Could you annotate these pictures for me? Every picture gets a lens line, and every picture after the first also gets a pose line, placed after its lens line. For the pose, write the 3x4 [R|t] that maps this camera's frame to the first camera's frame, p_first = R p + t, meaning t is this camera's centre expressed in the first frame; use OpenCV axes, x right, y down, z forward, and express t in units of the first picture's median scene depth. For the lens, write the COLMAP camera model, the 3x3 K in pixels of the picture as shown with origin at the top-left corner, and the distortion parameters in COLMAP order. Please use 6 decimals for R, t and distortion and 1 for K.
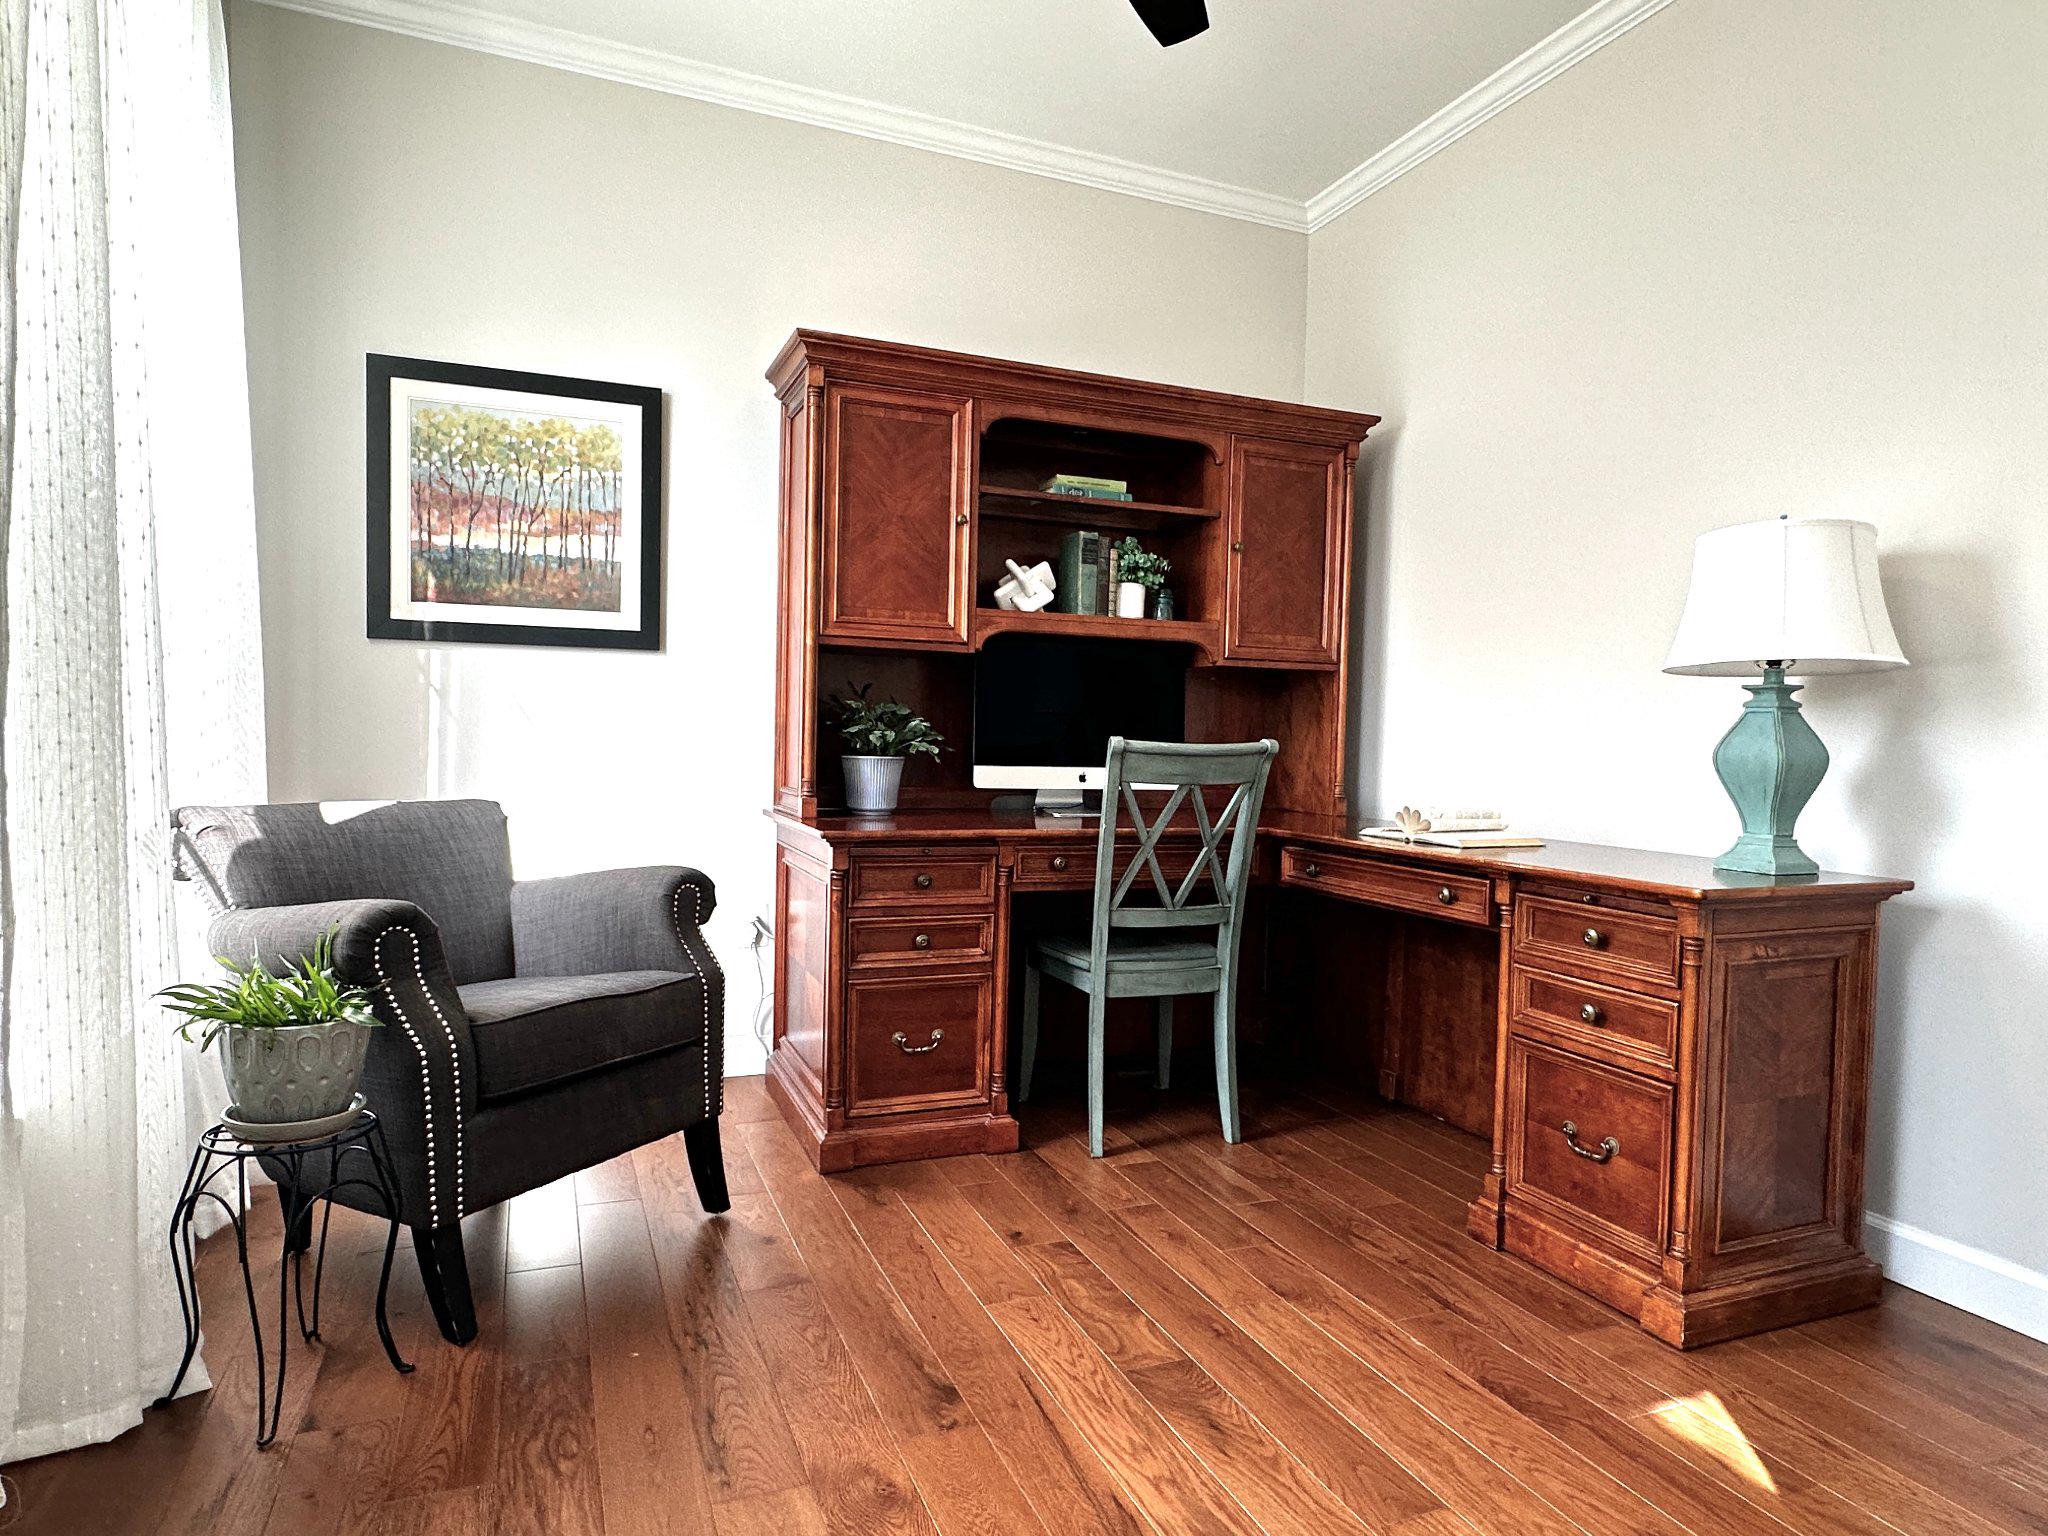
lens RADIAL K [[1194.5, 0, 1025.3], [0, 1194.5, 777.6], [0, 0, 1]] dist [-0.004516, -0.001076]
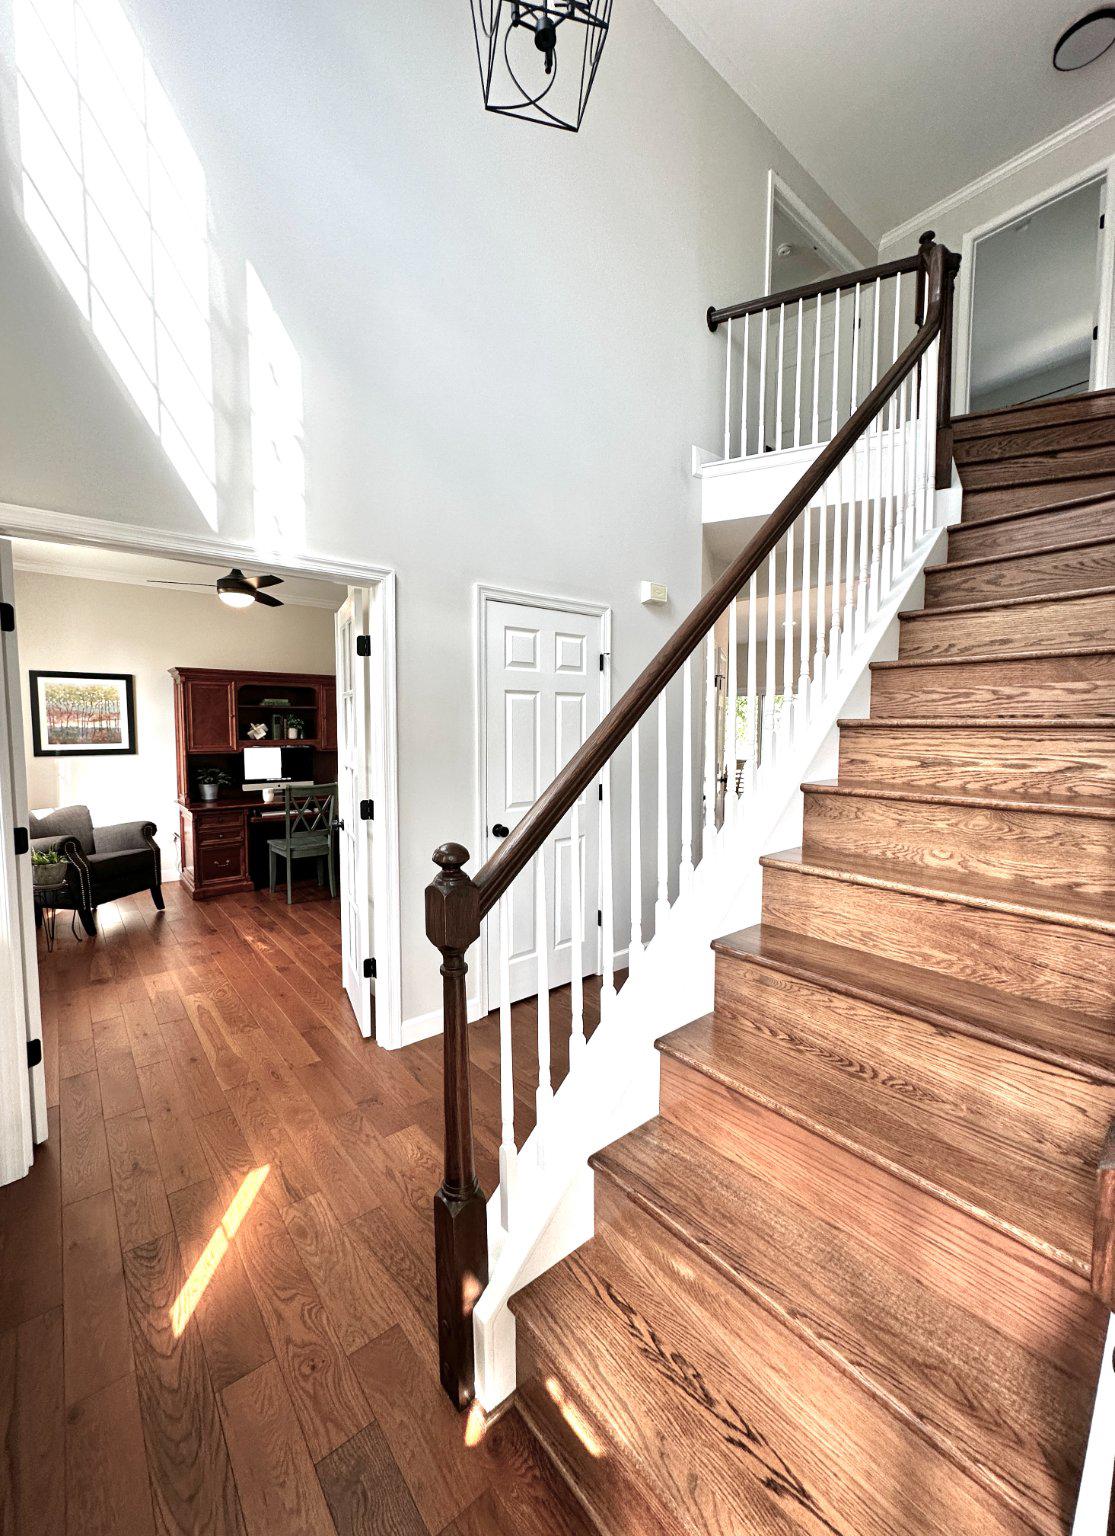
lens RADIAL K [[642.9, 0, 554.3], [0, 642.9, 765.8], [0, 0, 1]] dist [0.001583, 0.000269]
pose [[0.961956, -0.040236, 0.270225, 0.344789], [0.029926, 0.998662, 0.042168, -0.123706], [-0.271560, -0.032477, 0.961873, -1.090417]]
